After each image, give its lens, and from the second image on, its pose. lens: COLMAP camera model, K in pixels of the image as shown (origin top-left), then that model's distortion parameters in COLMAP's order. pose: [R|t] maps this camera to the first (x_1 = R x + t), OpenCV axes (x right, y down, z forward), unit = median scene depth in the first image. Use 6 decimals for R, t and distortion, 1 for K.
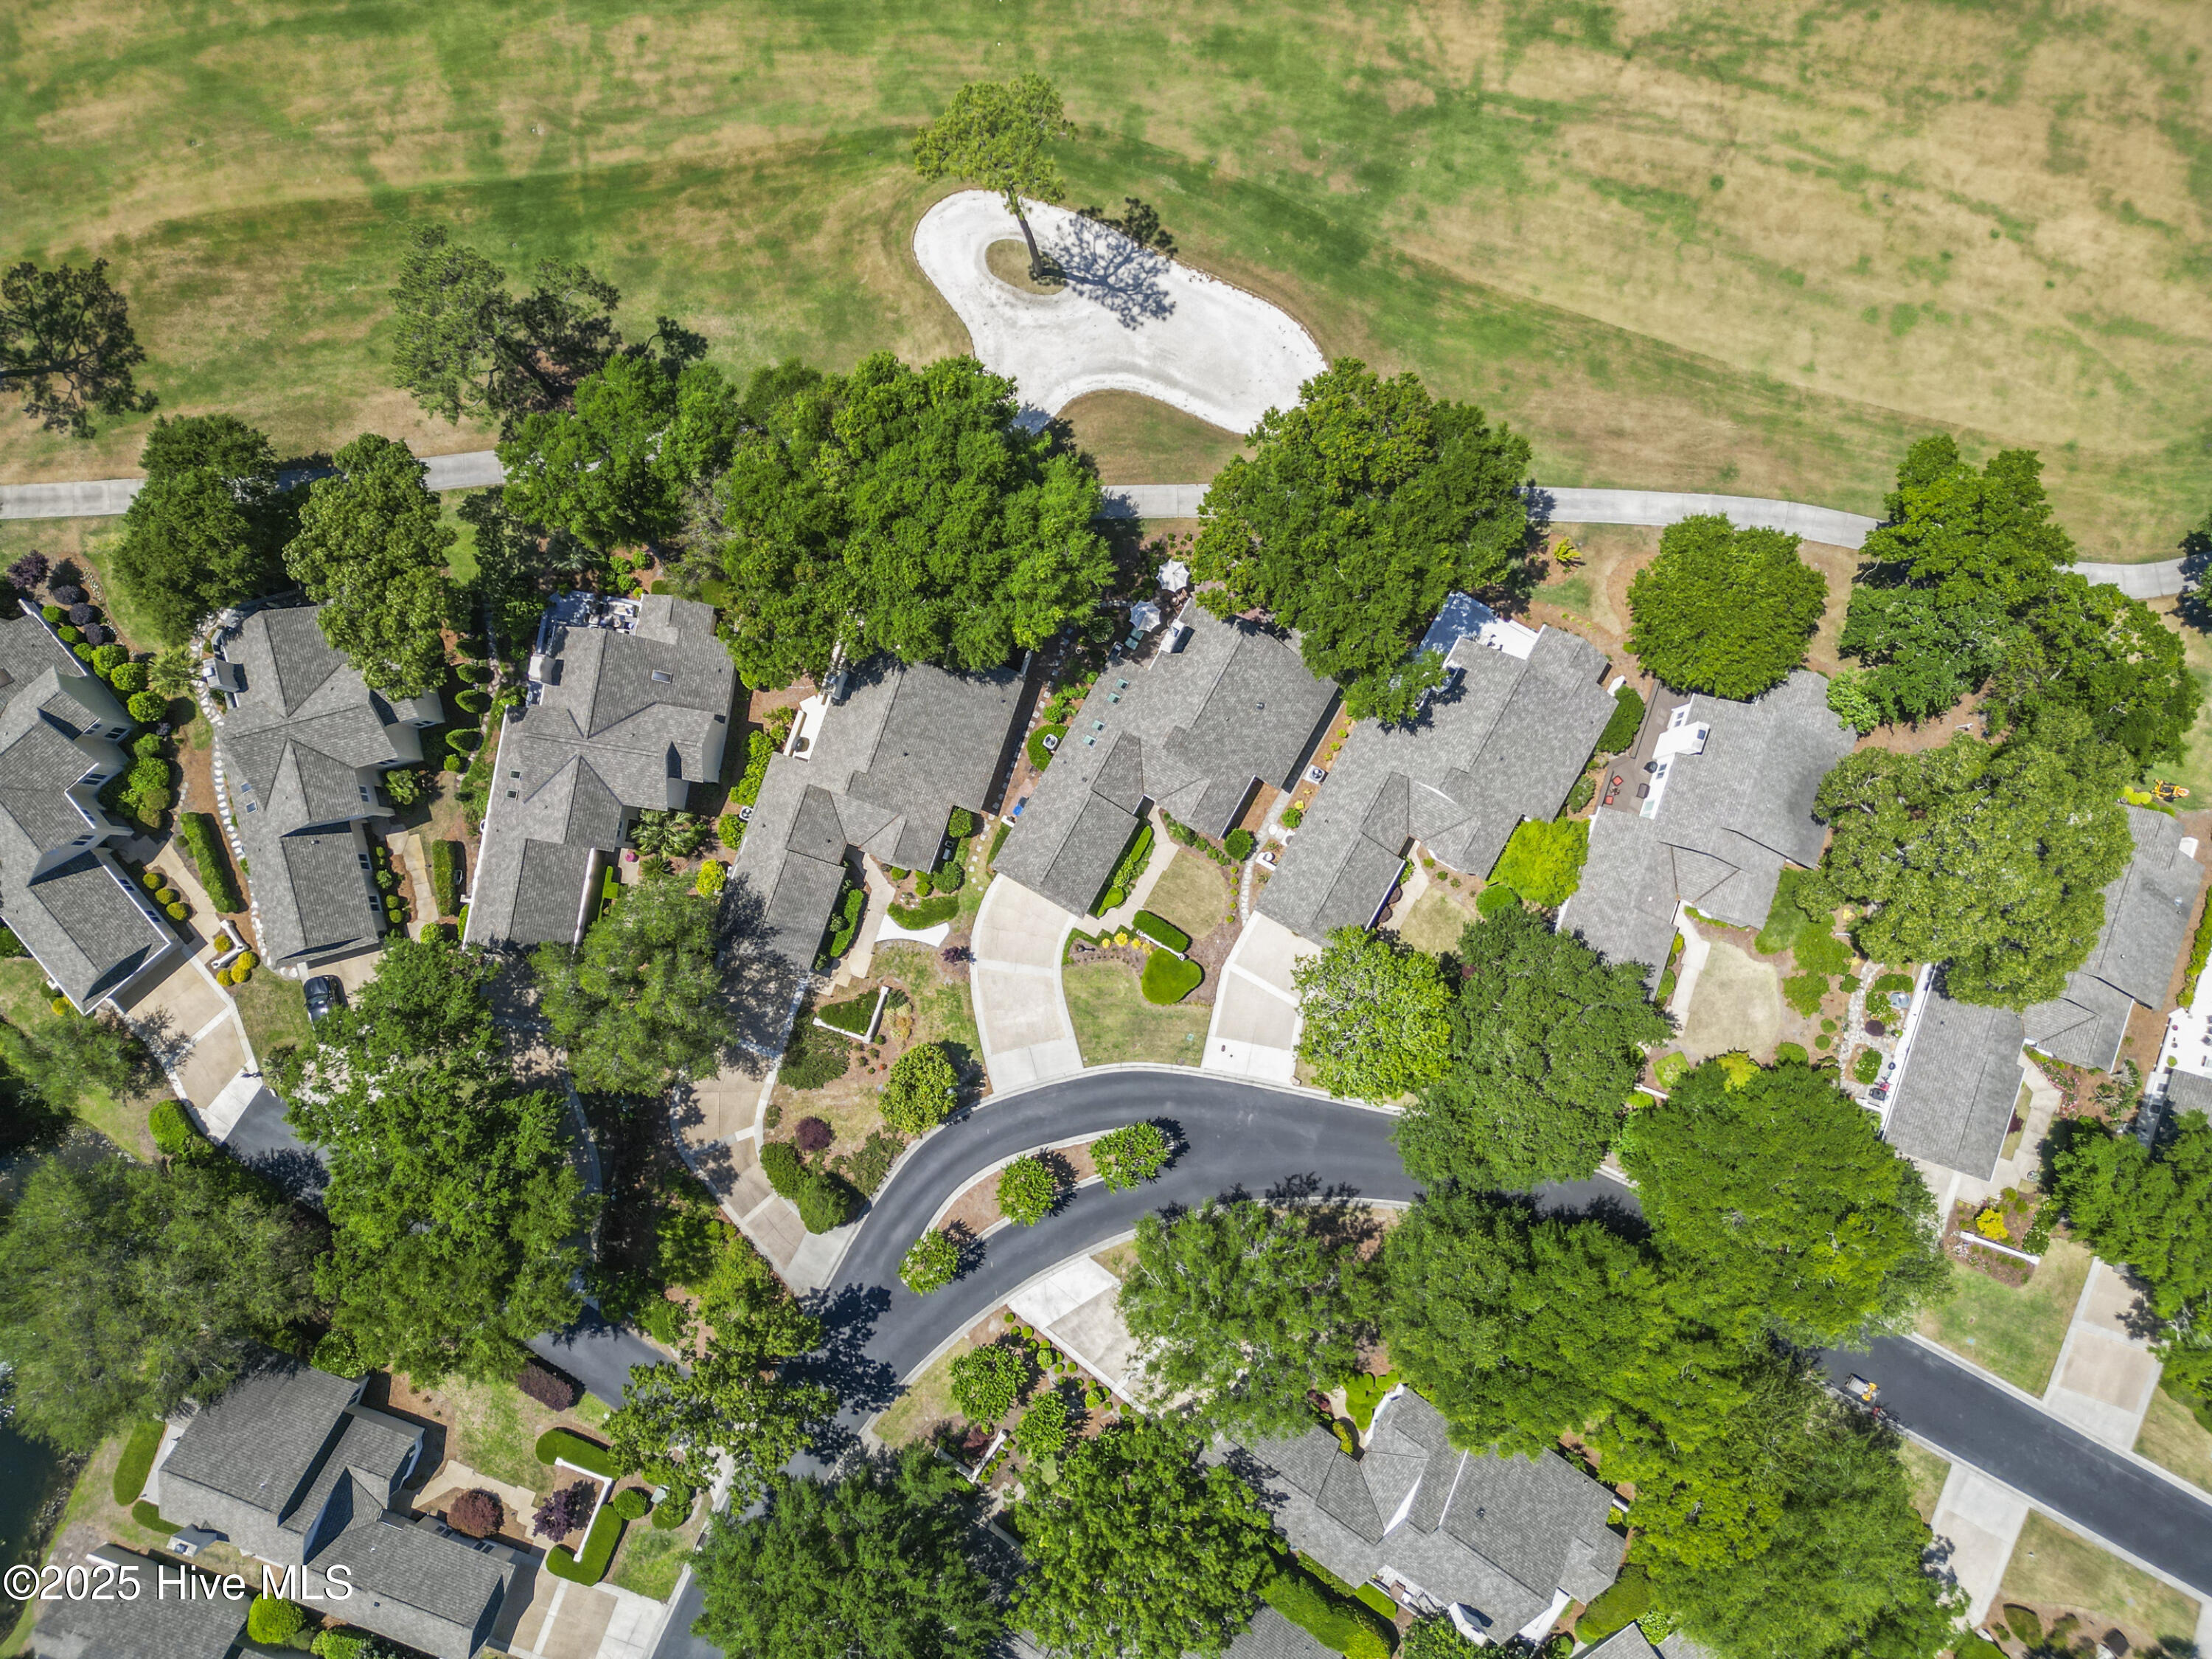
lens RADIAL K [[1547.3, 0, 1106.0], [0, 1547.3, 829.5], [0, 0, 1]] dist [0.063670, -0.058327]
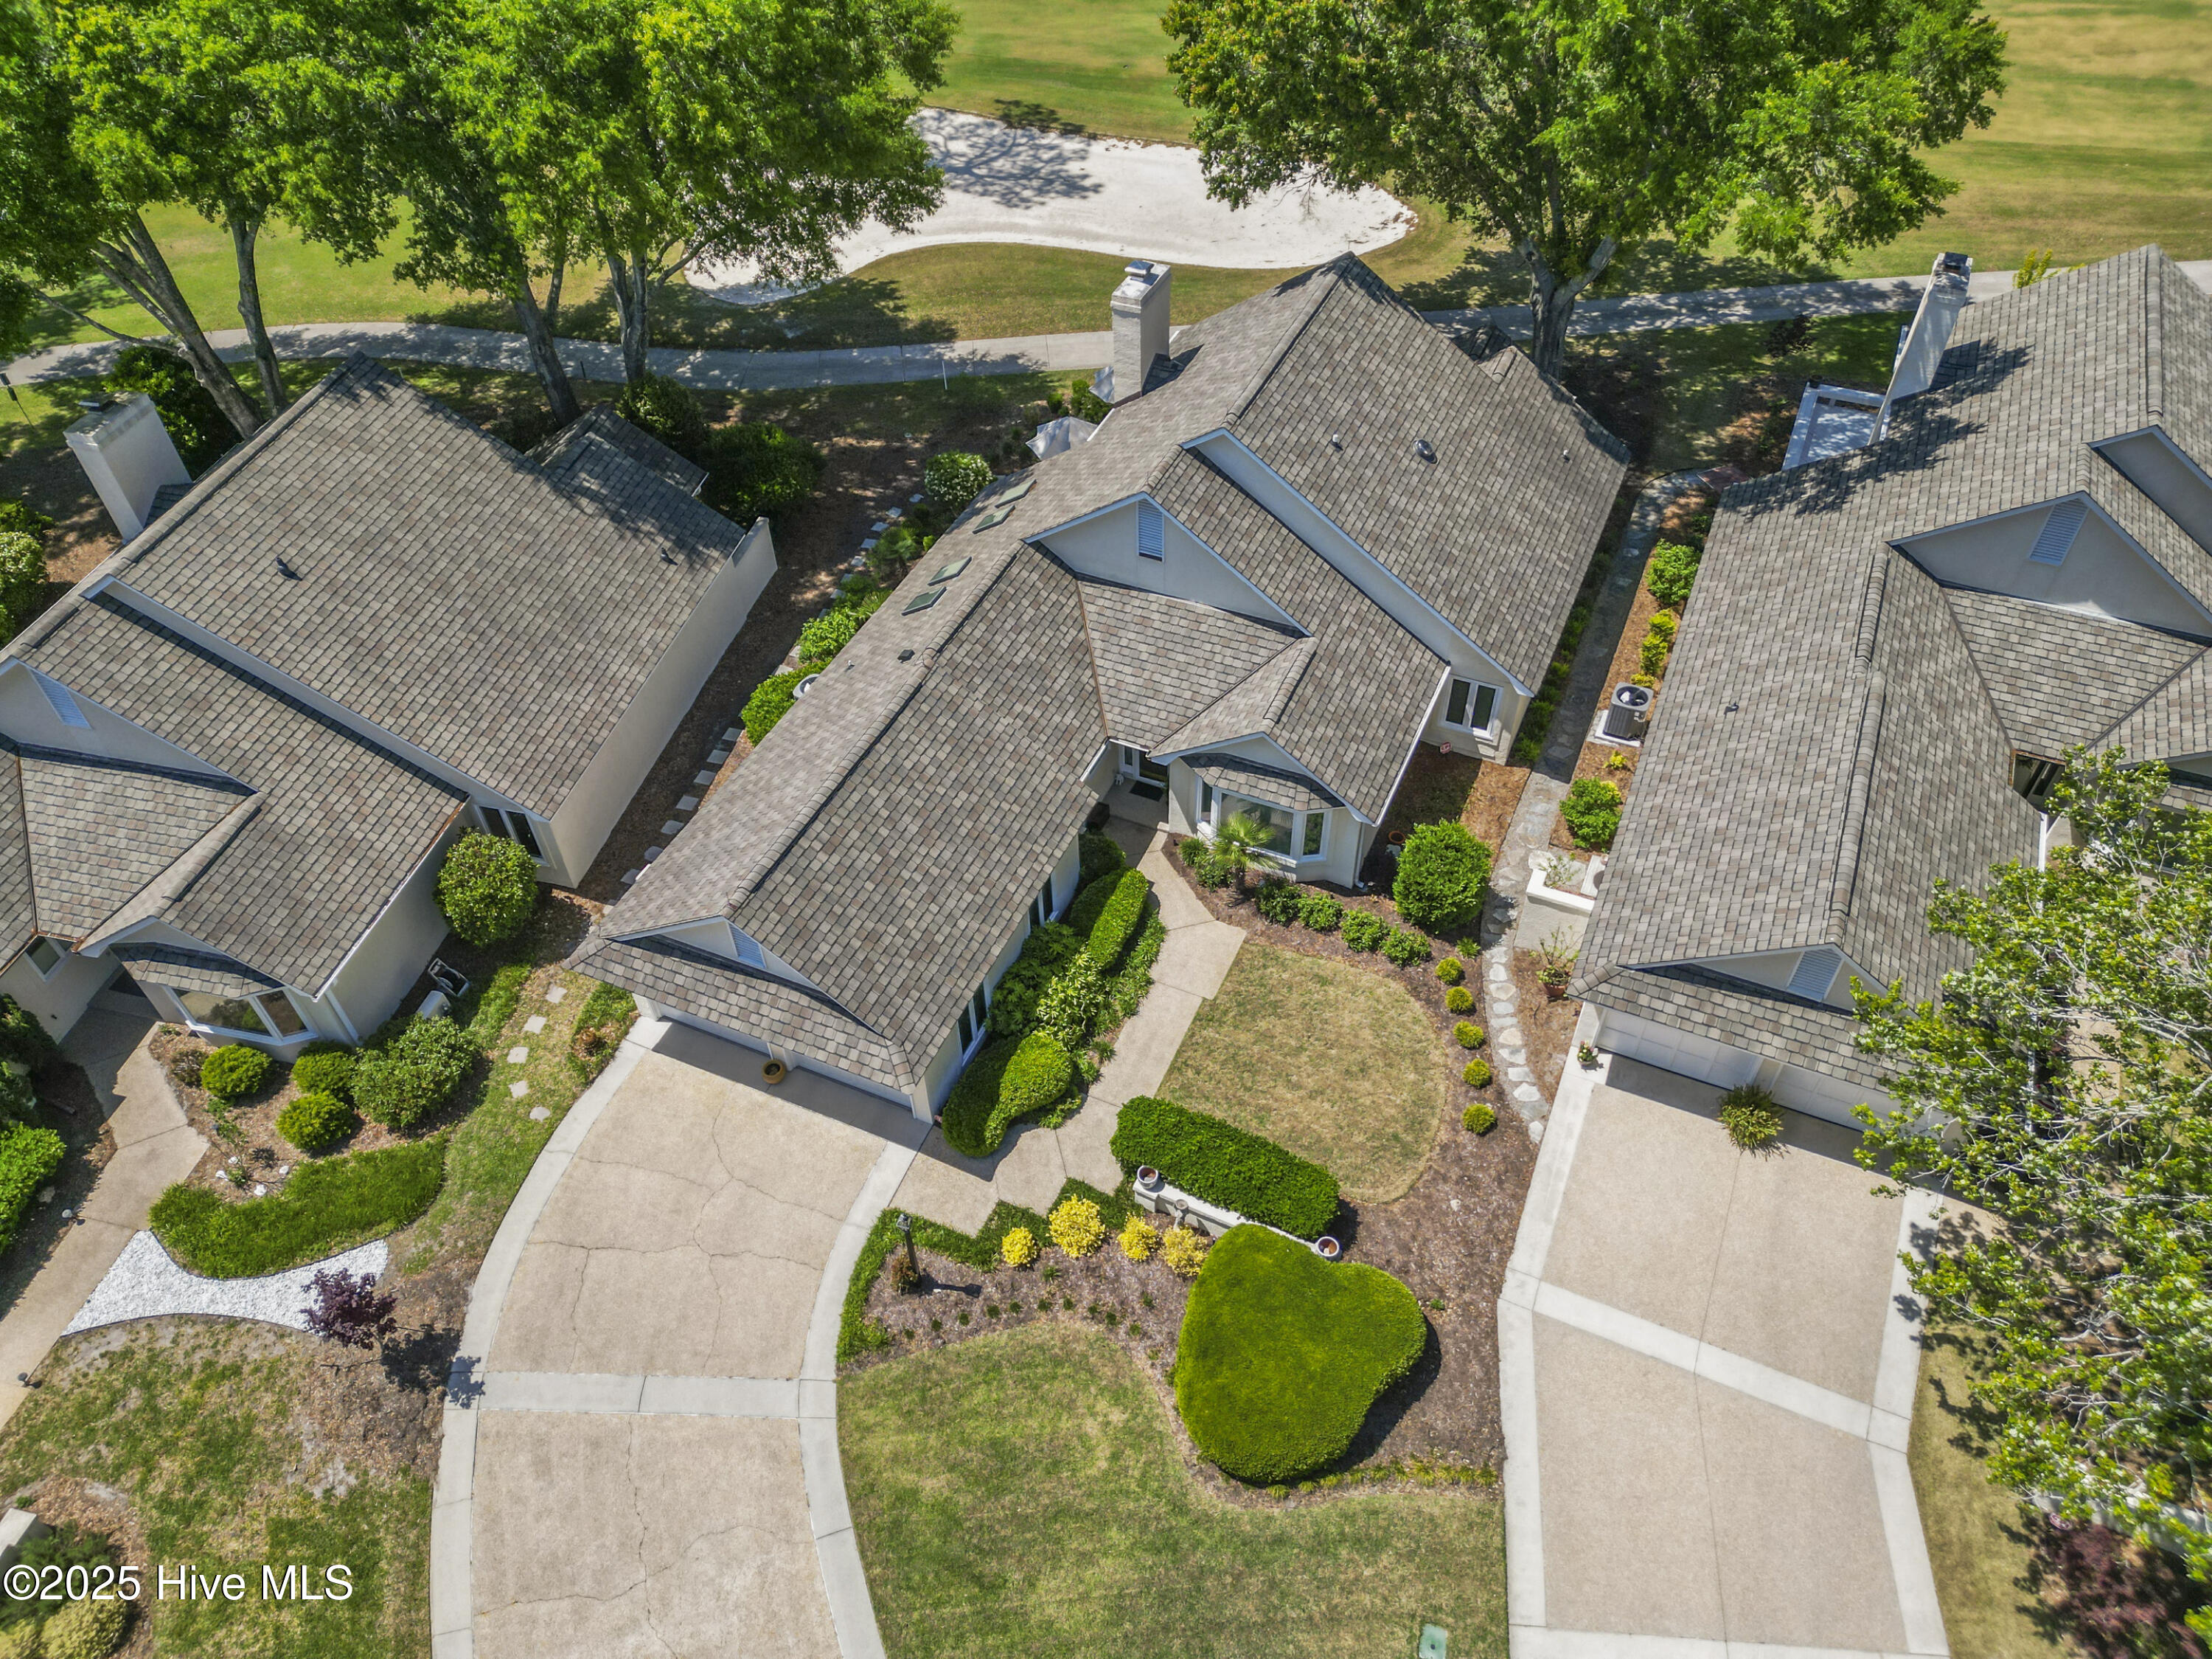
lens RADIAL K [[1547.3, 0, 1106.0], [0, 1547.3, 829.5], [0, 0, 1]] dist [0.063670, -0.058327]
pose [[0.995560, -0.074066, 0.058082, 0.004901], [0.094020, 0.753493, -0.650699, 0.186865], [0.004430, 0.653271, 0.757111, 0.762004]]
